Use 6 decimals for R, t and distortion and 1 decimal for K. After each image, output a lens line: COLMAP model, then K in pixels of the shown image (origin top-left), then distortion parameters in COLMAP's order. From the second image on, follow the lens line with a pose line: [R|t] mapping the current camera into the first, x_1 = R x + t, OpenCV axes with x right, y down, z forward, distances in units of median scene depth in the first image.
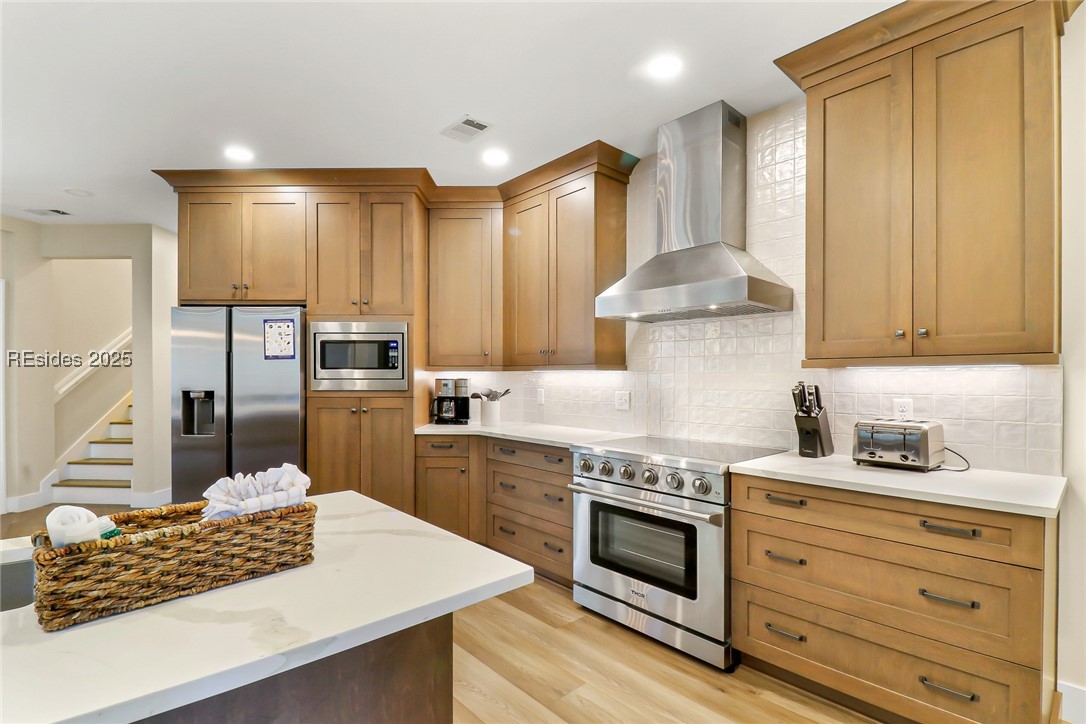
lens RADIAL K [[511.8, 0, 542.2], [0, 511.8, 374.8], [0, 0, 1]] dist [-0.000780, -0.000124]
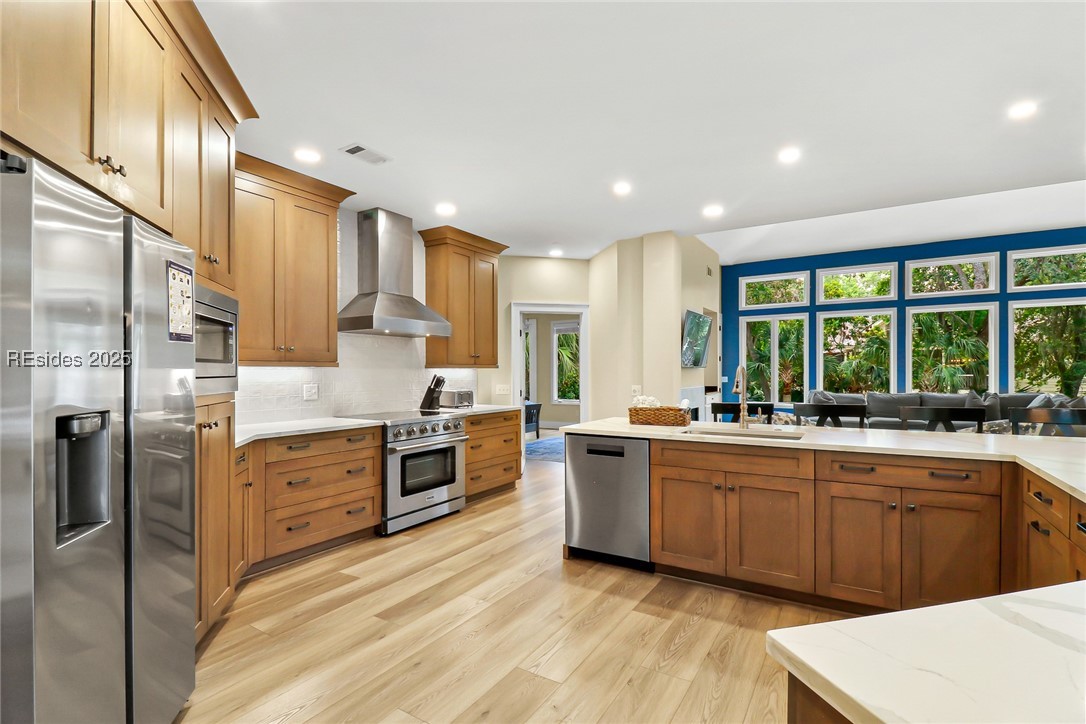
lens RADIAL K [[511.8, 0, 542.2], [0, 511.8, 374.8], [0, 0, 1]] dist [-0.000780, -0.000124]
pose [[-0.276018, -0.006504, 0.961130, -1.599105], [-0.000520, 0.999978, 0.006617, 0.001193], [-0.961152, 0.001326, -0.276015, 1.128101]]
